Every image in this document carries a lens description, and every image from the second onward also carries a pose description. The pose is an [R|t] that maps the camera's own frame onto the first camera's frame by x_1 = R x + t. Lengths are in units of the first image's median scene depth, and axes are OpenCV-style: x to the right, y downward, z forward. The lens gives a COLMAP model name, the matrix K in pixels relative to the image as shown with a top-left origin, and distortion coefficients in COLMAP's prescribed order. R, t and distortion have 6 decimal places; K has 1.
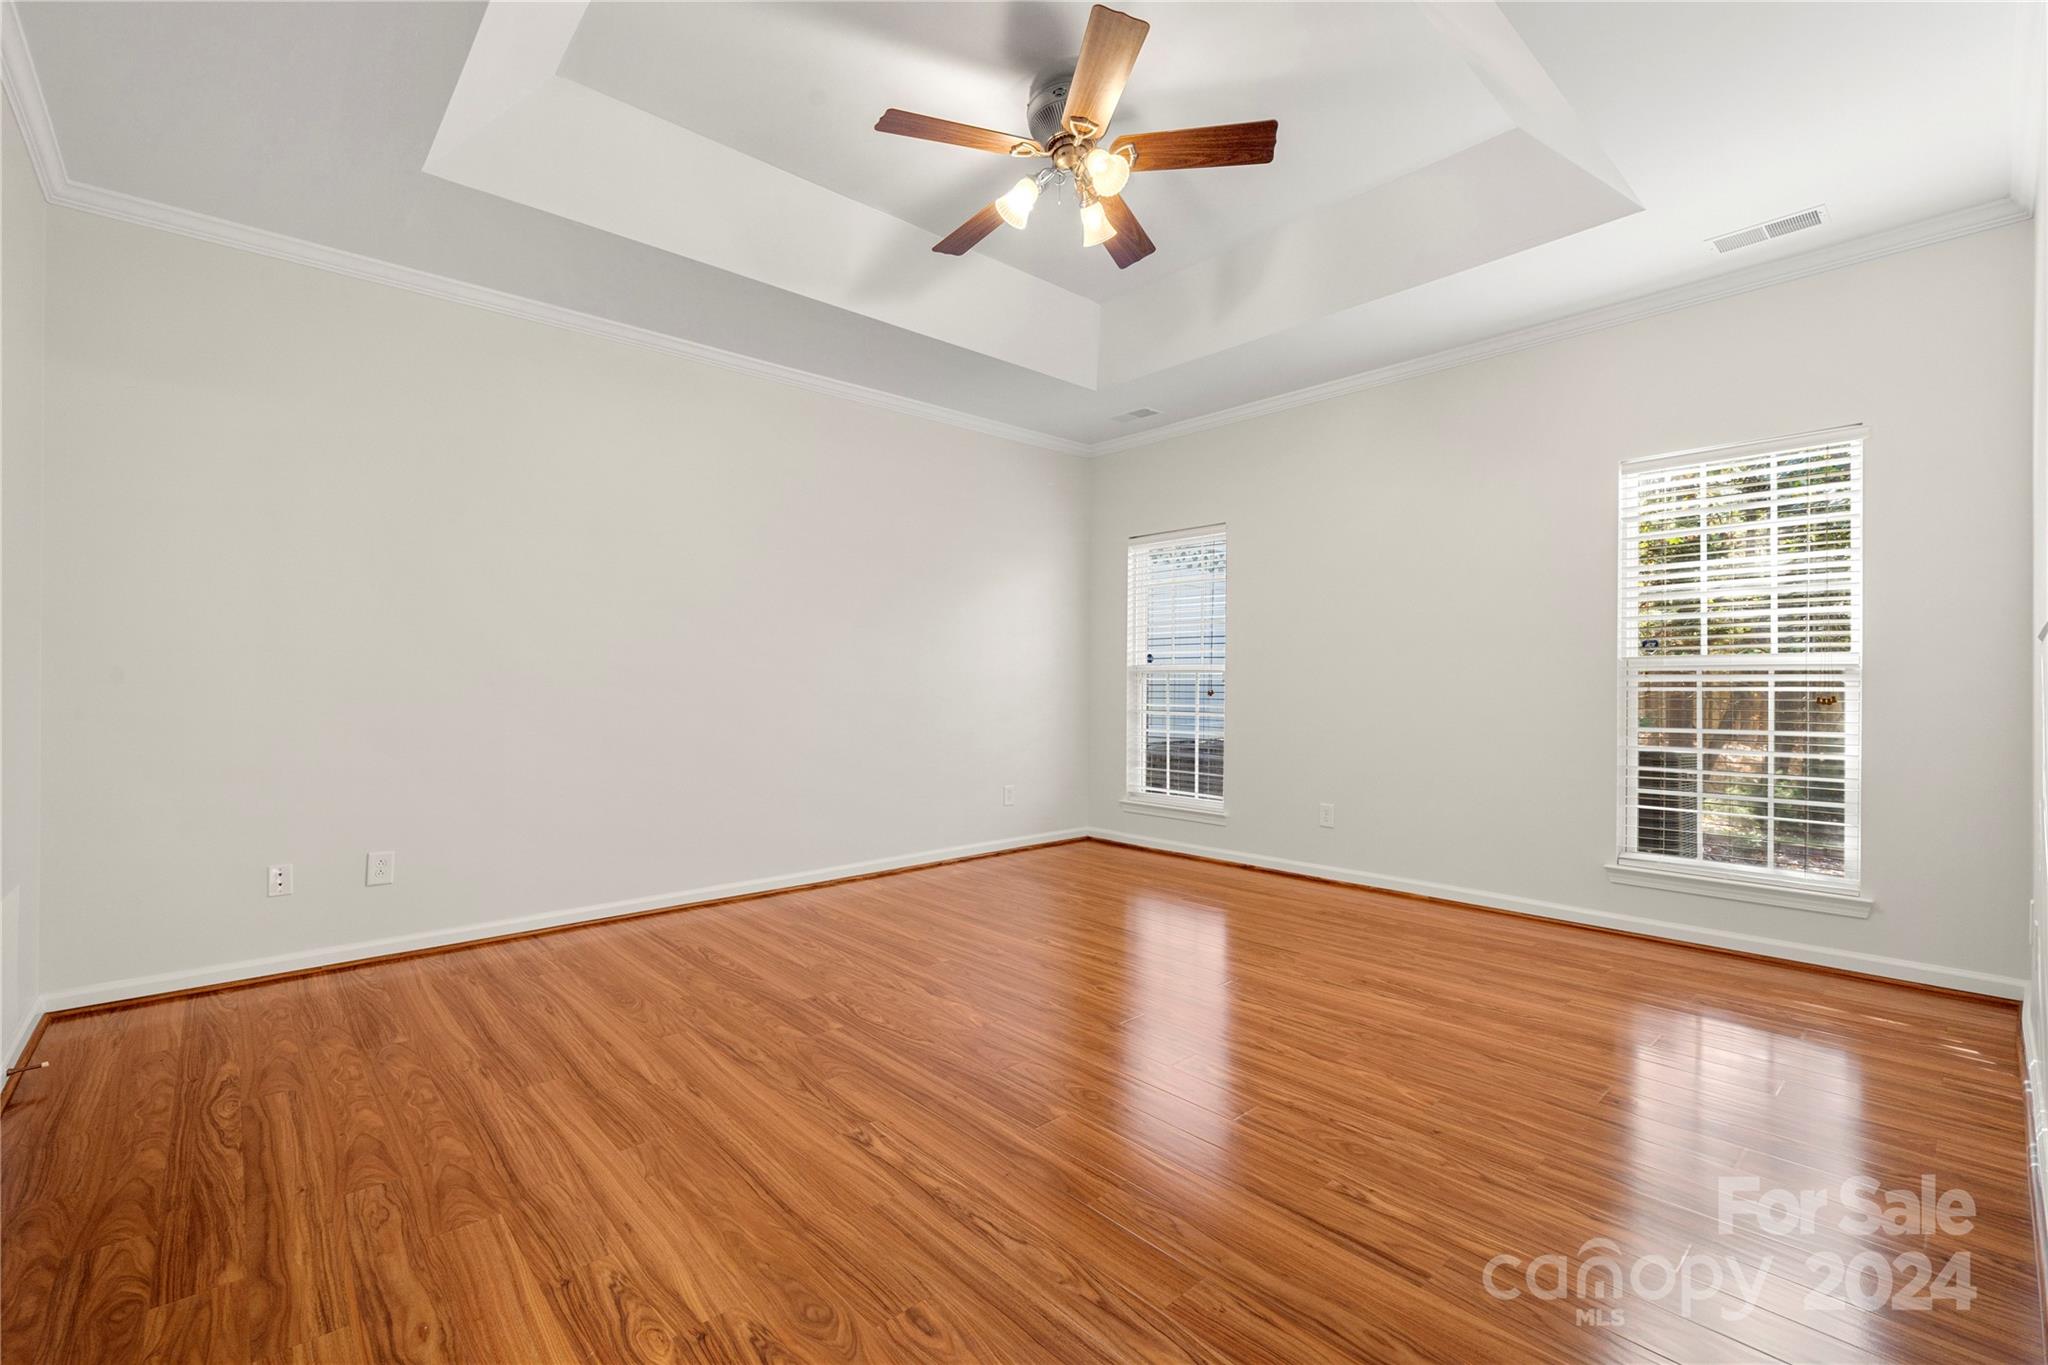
lens RADIAL K [[868.4, 0, 1022.3], [0, 868.4, 692.2], [0, 0, 1]] dist [-0.000396, 0.000071]
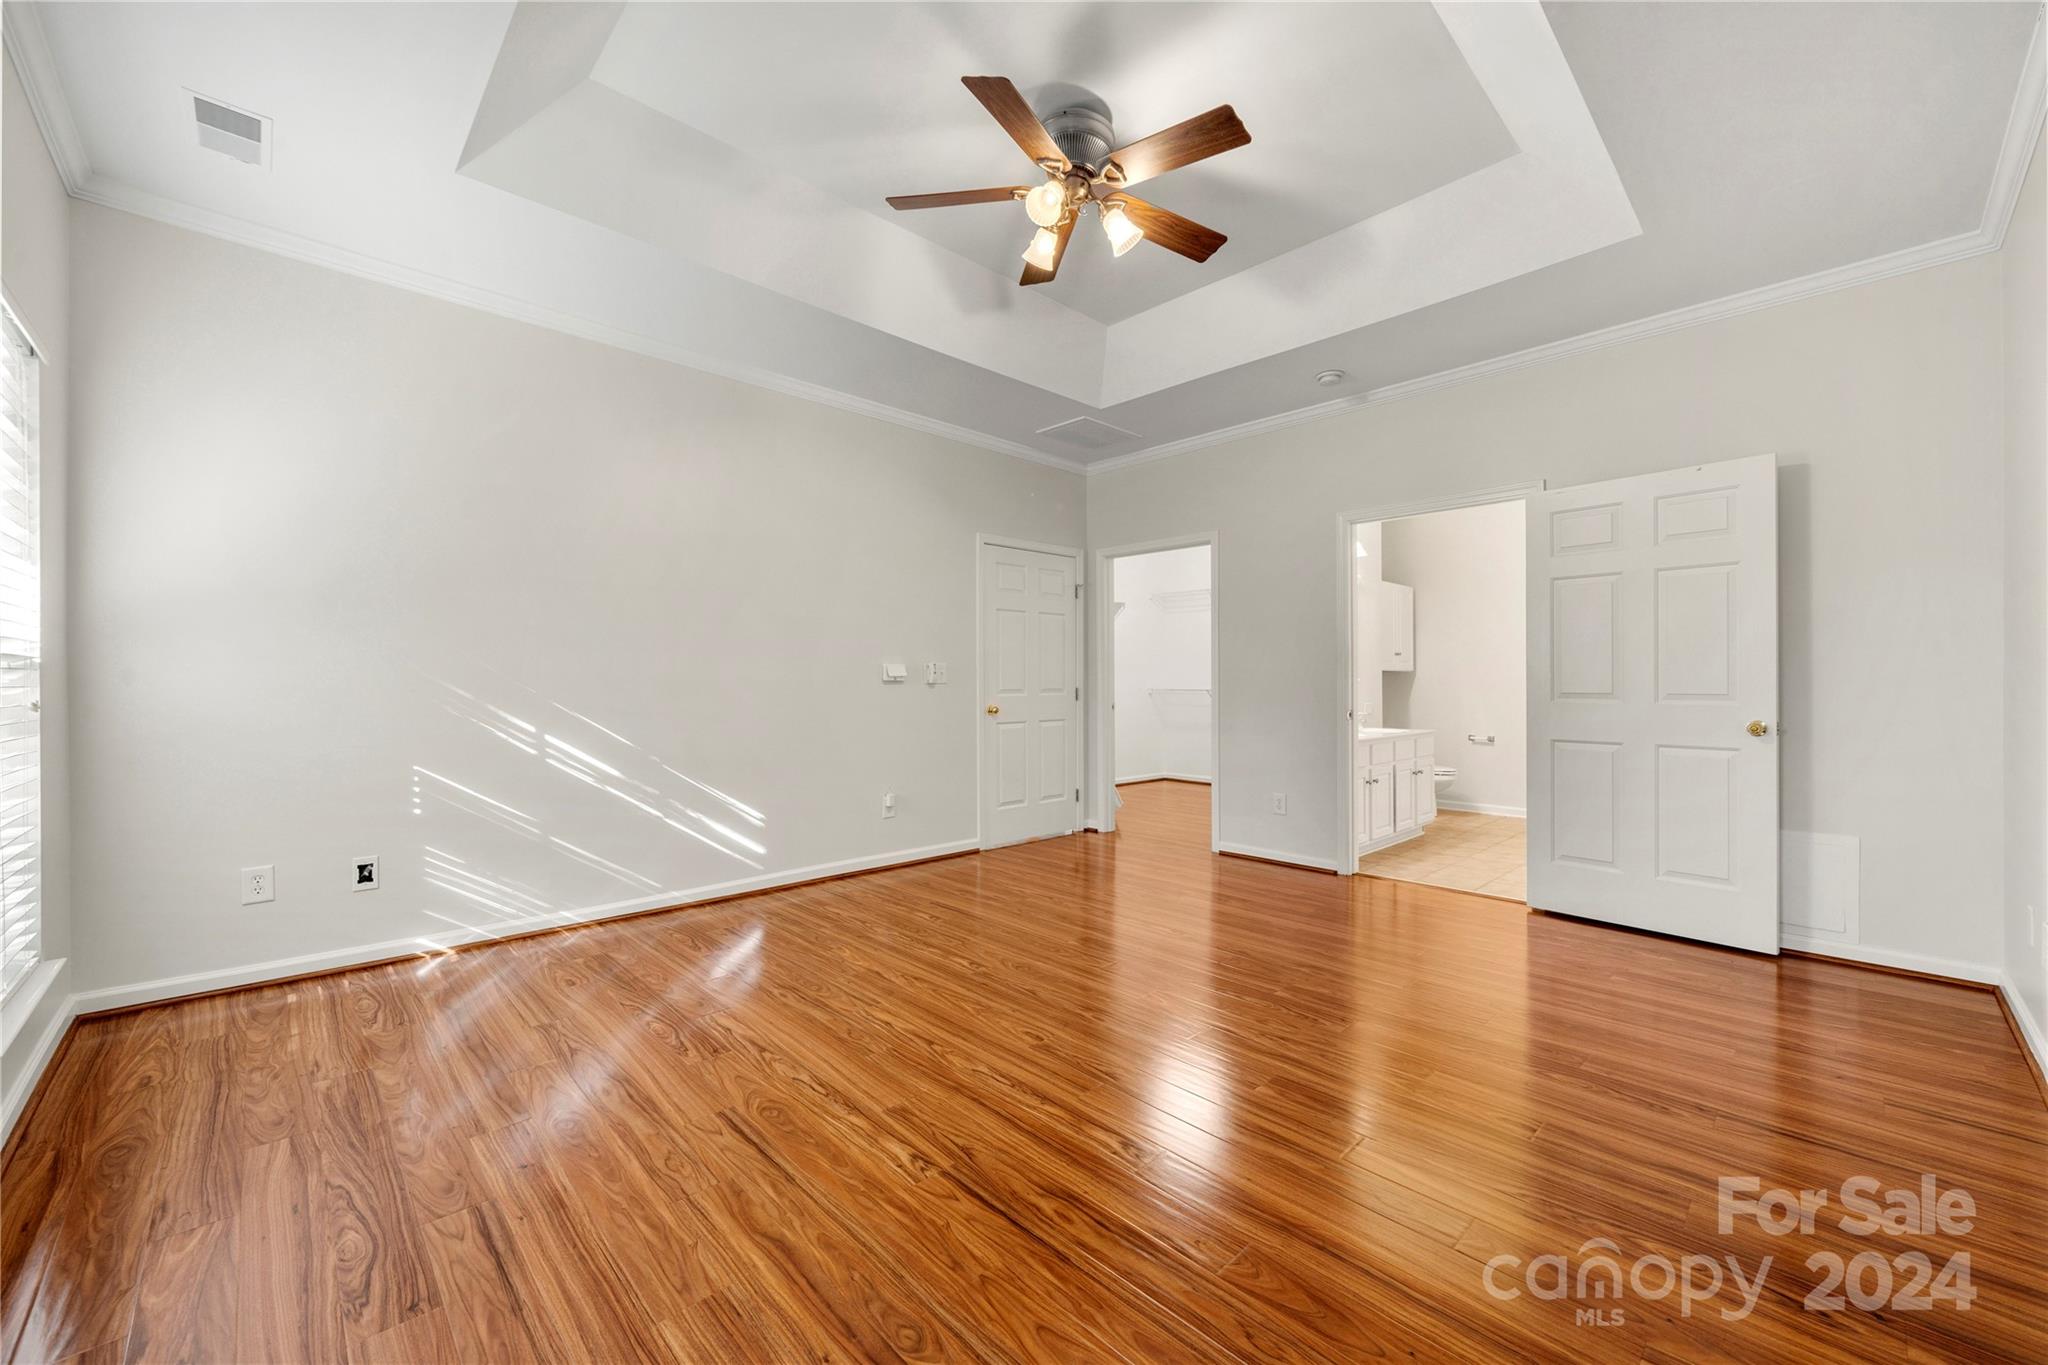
lens RADIAL K [[785.0, 0, 1022.5], [0, 785.0, 677.6], [0, 0, 1]] dist [-0.001370, -0.000253]
pose [[-0.999600, -0.002548, -0.028155, 0.141560], [-0.002569, 0.999996, 0.000705, -0.019990], [0.028153, 0.000777, -0.999603, 1.942215]]
